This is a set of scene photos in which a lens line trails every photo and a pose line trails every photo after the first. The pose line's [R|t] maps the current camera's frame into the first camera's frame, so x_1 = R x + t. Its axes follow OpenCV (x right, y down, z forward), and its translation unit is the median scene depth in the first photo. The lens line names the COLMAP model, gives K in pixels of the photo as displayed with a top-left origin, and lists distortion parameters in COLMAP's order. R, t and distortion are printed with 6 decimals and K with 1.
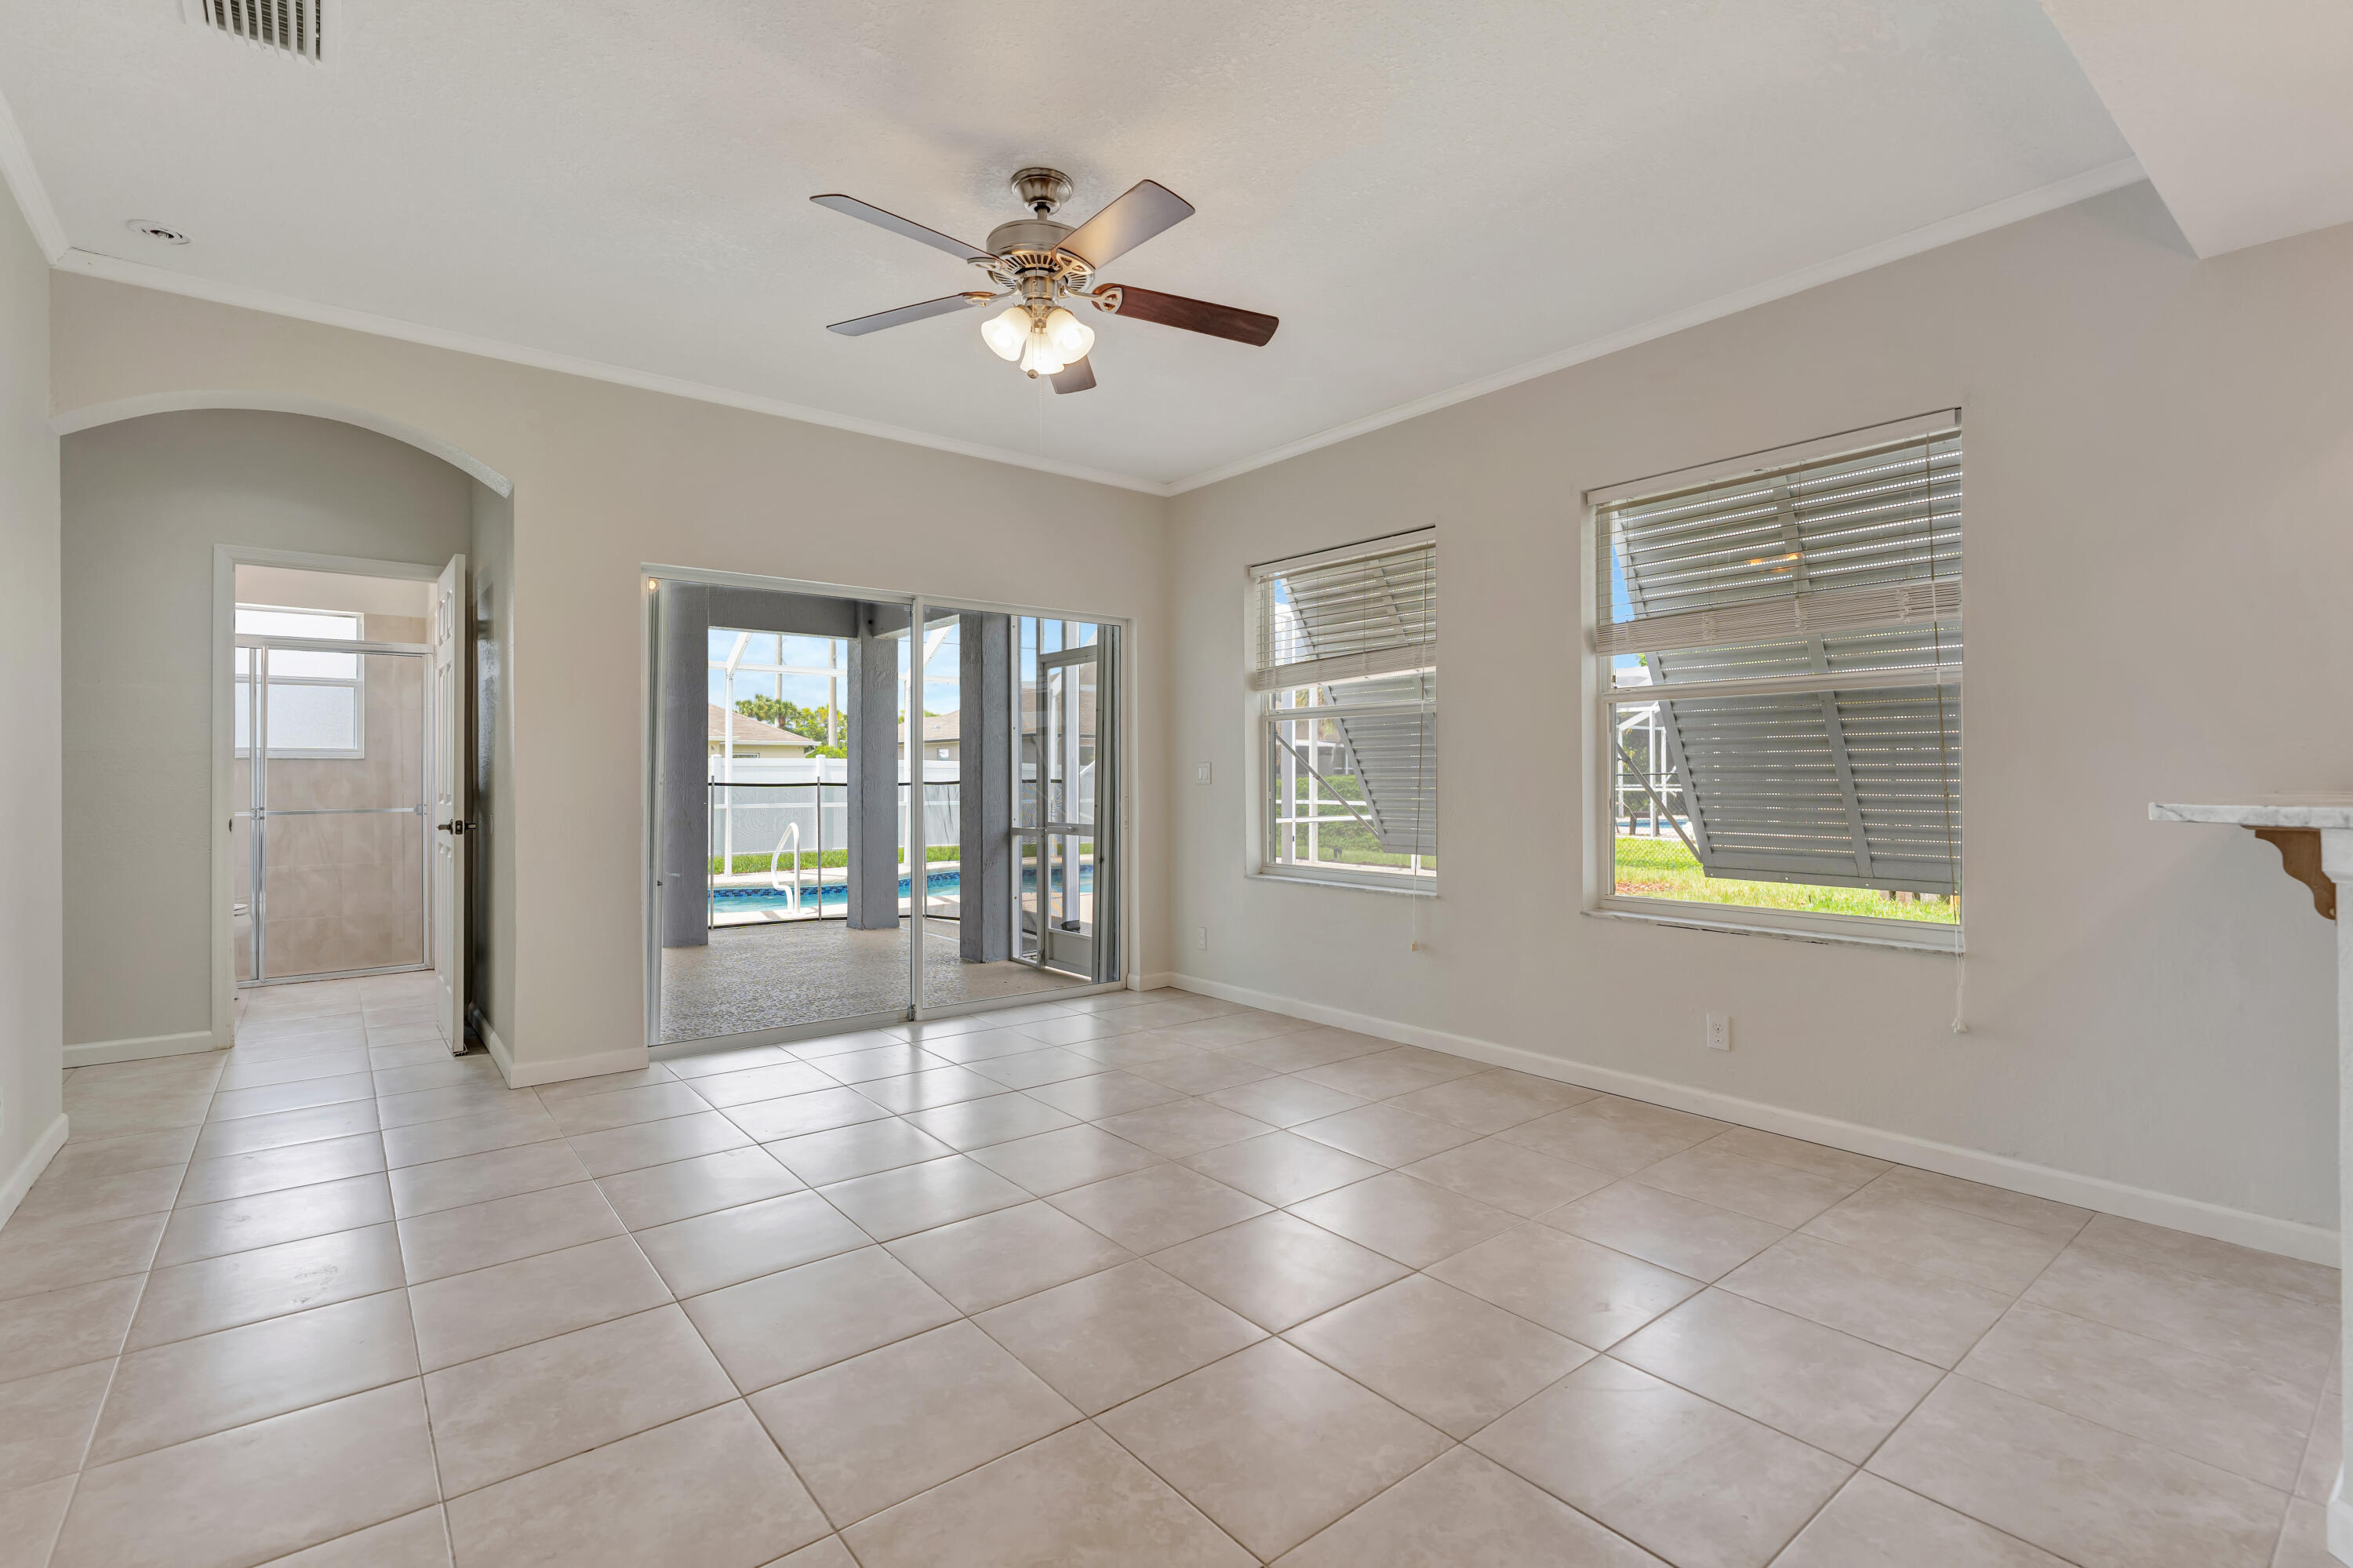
lens RADIAL K [[1070.7, 0, 1182.4], [0, 1070.7, 767.7], [0, 0, 1]] dist [-0.004110, 0.000458]
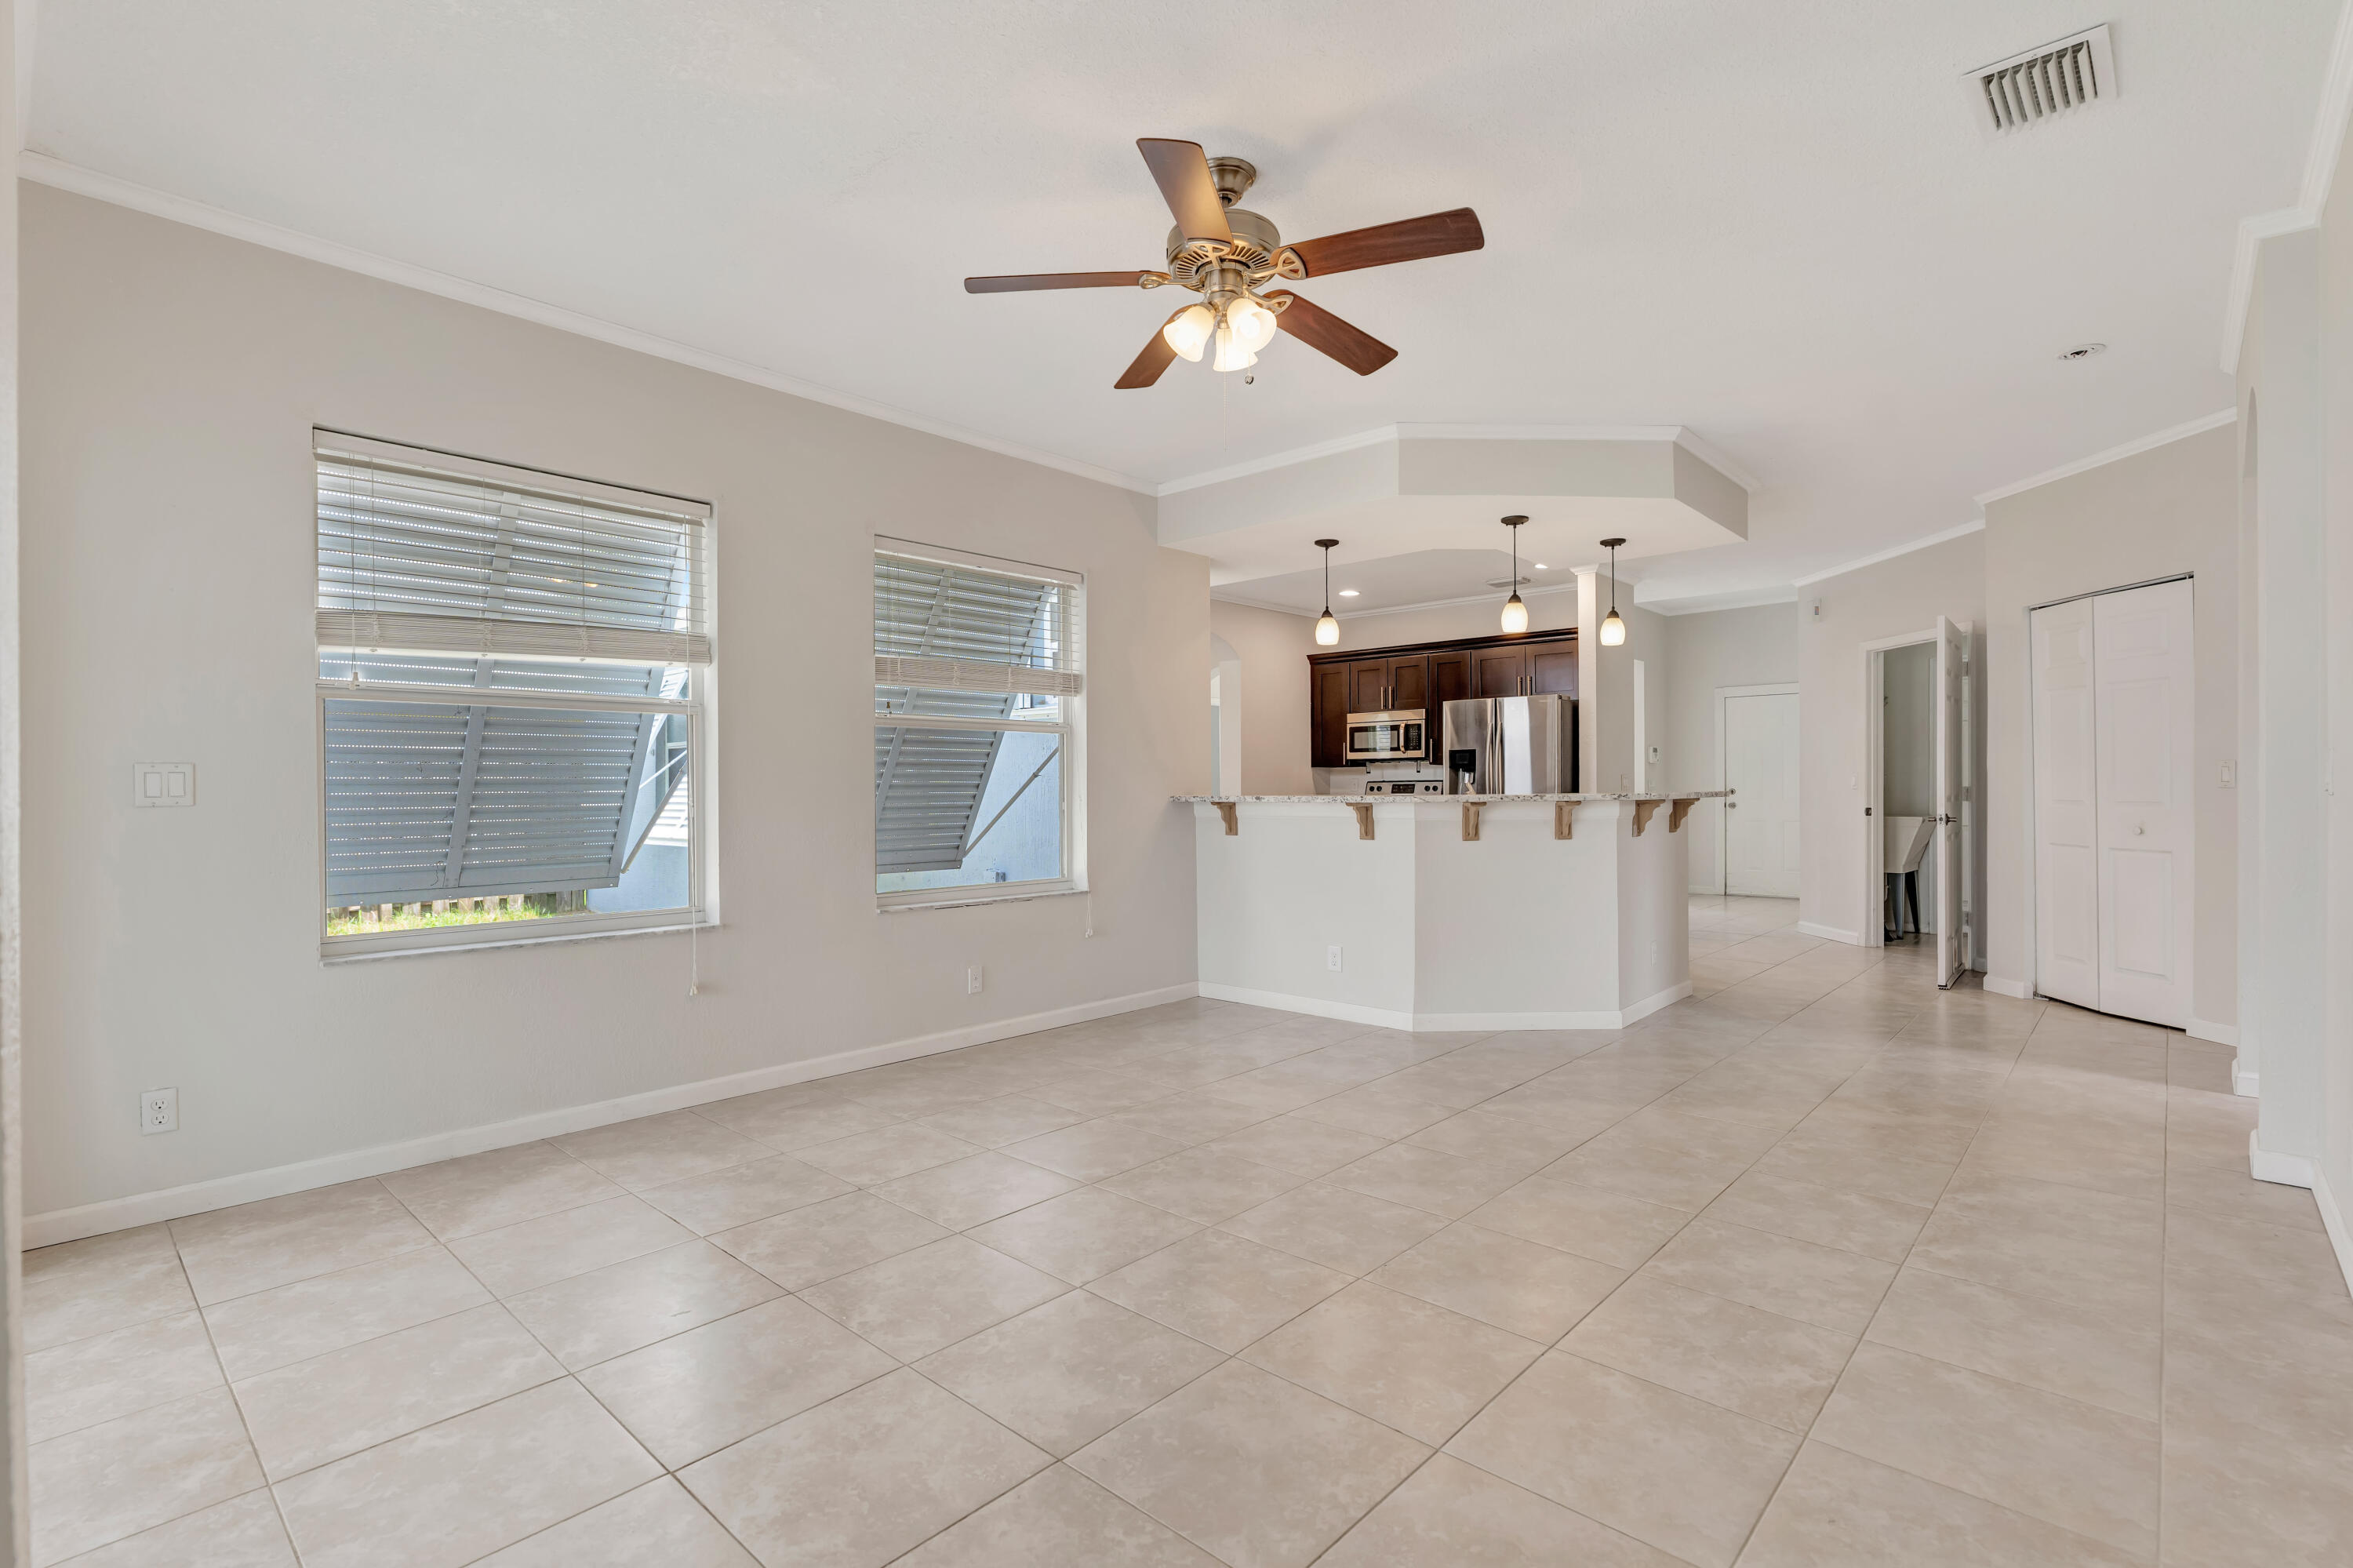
lens RADIAL K [[1090.3, 0, 1172.8], [0, 1090.3, 787.4], [0, 0, 1]] dist [-0.002569, 0.000317]
pose [[-0.142899, 0.004887, 0.989725, -0.598539], [-0.003661, 0.999978, -0.005466, 0.008453], [-0.989731, -0.004405, -0.142878, 0.641158]]
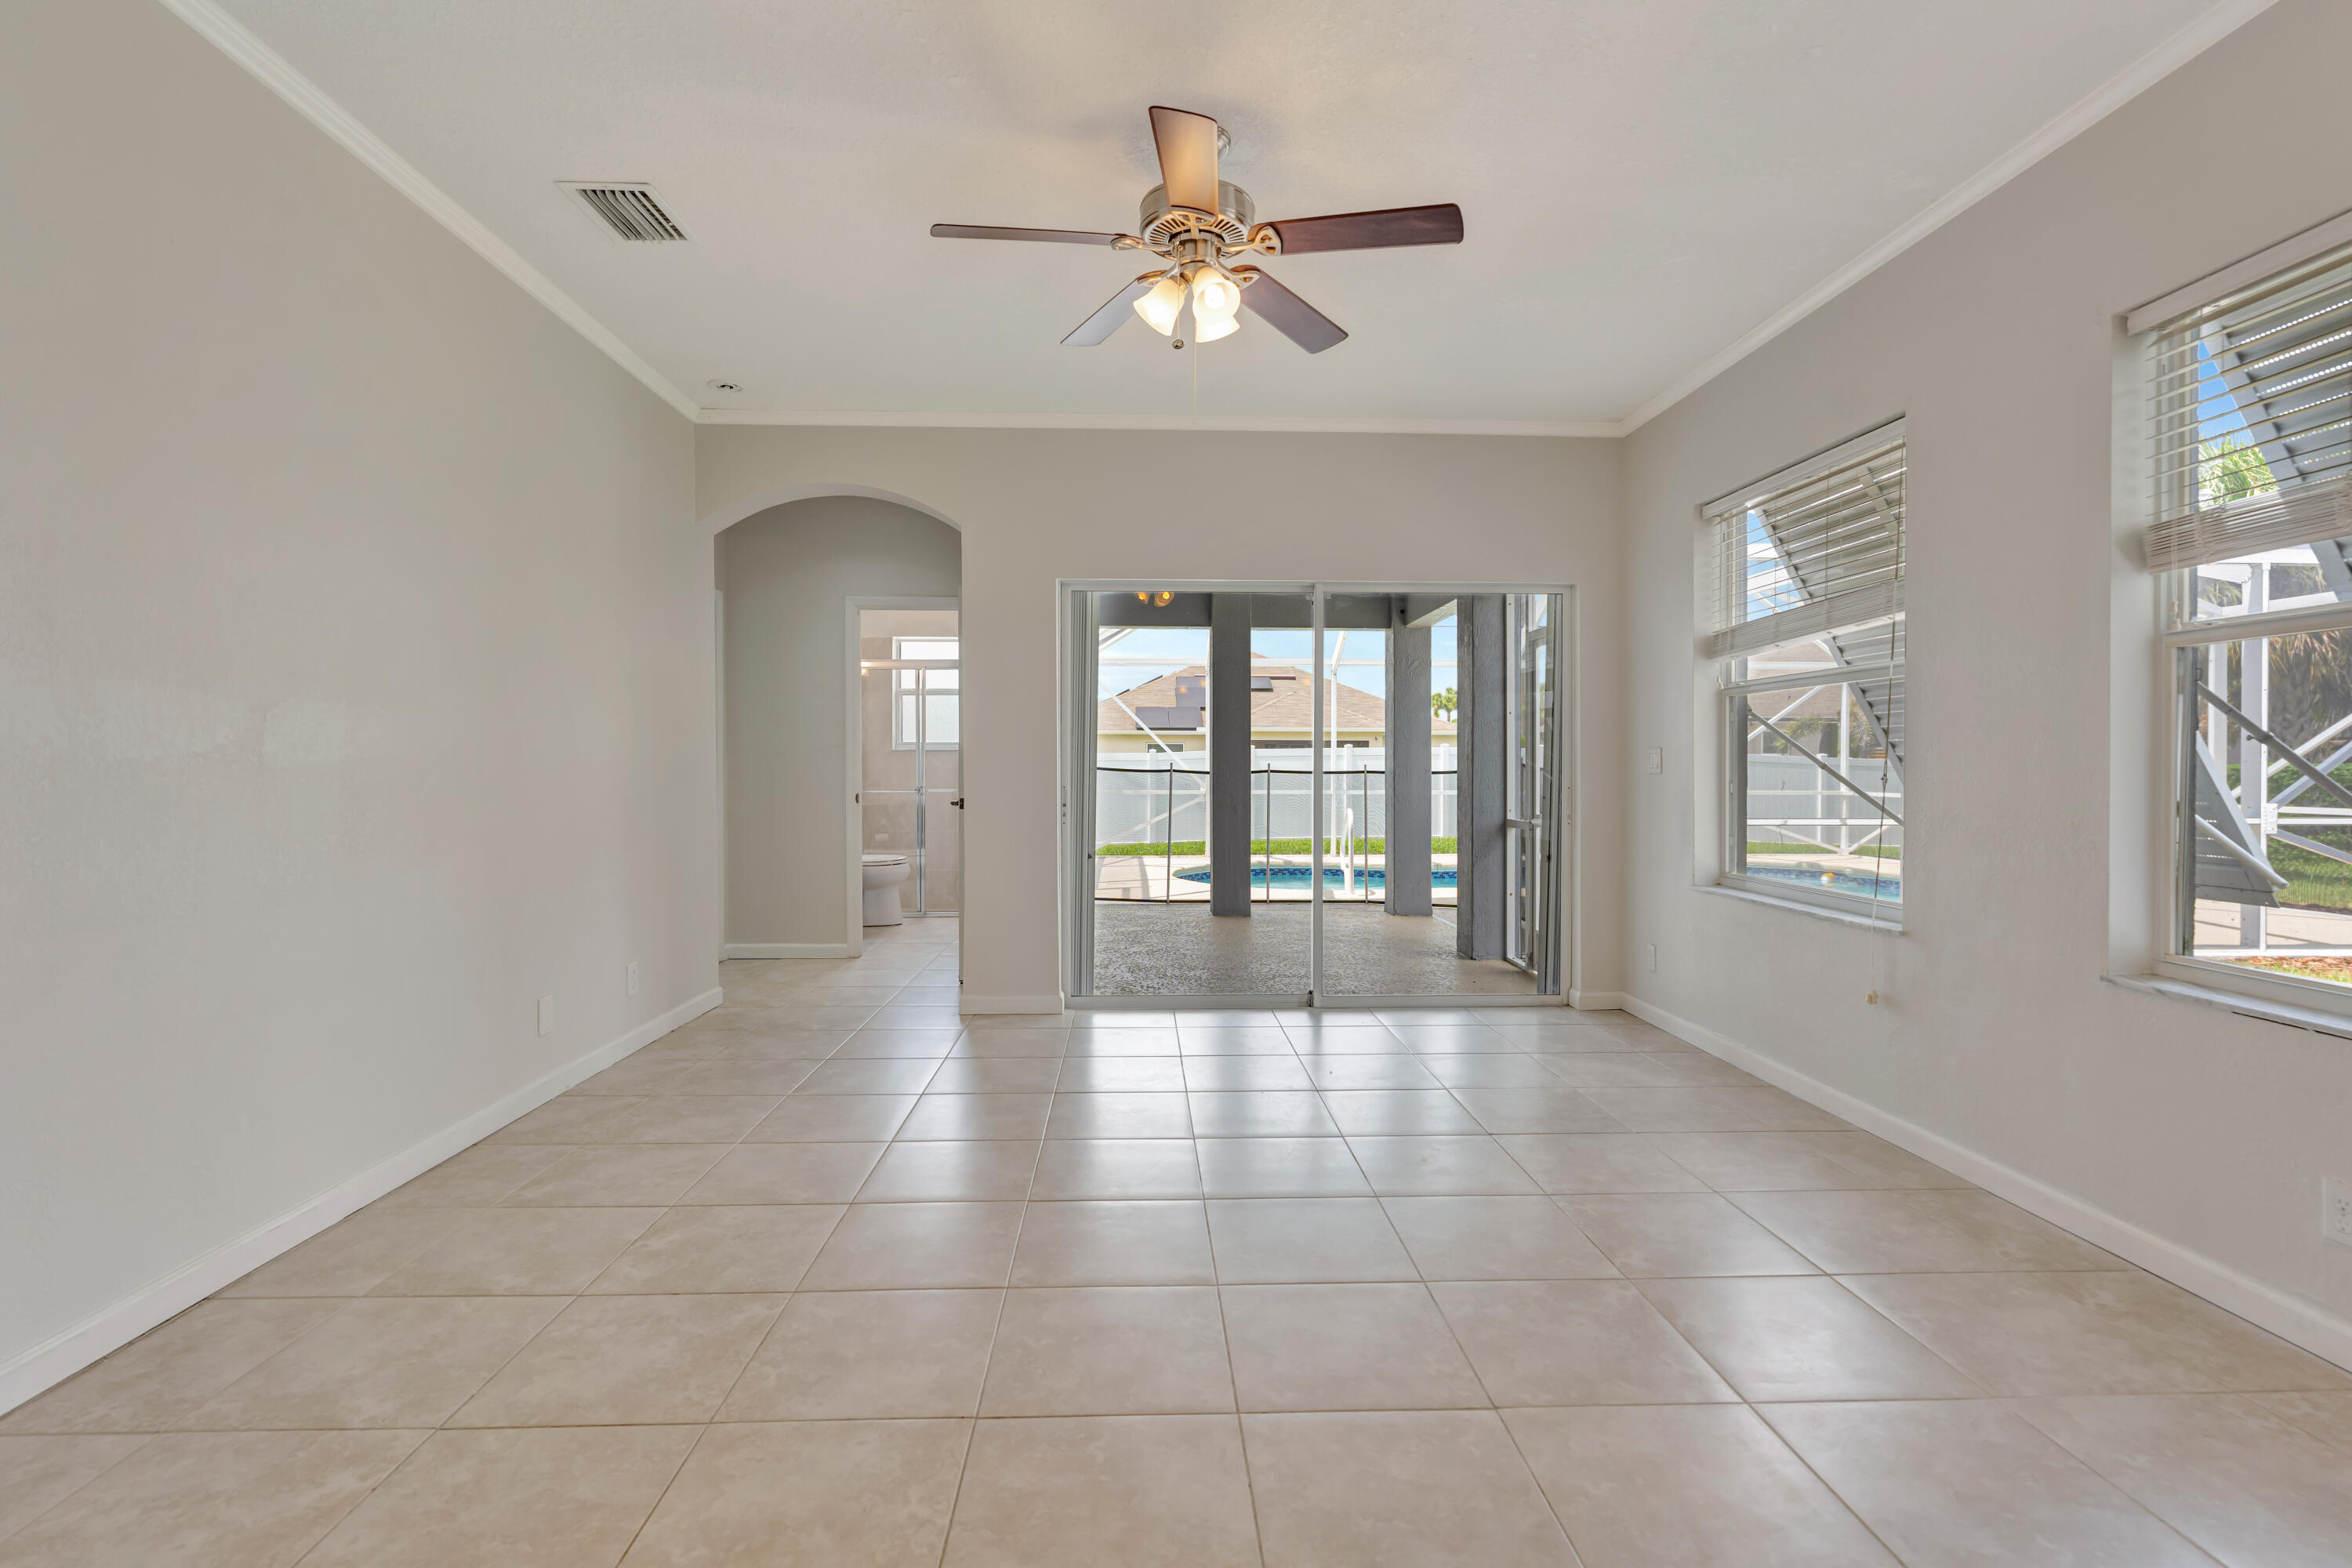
lens RADIAL K [[1055.6, 0, 1178.7], [0, 1055.6, 773.5], [0, 0, 1]] dist [-0.001607, 0.001294]
pose [[0.803513, 0.007323, -0.595242, 0.225848], [0.001987, 0.999886, 0.014984, 0.002044], [0.595284, -0.013222, 0.803407, 0.122742]]
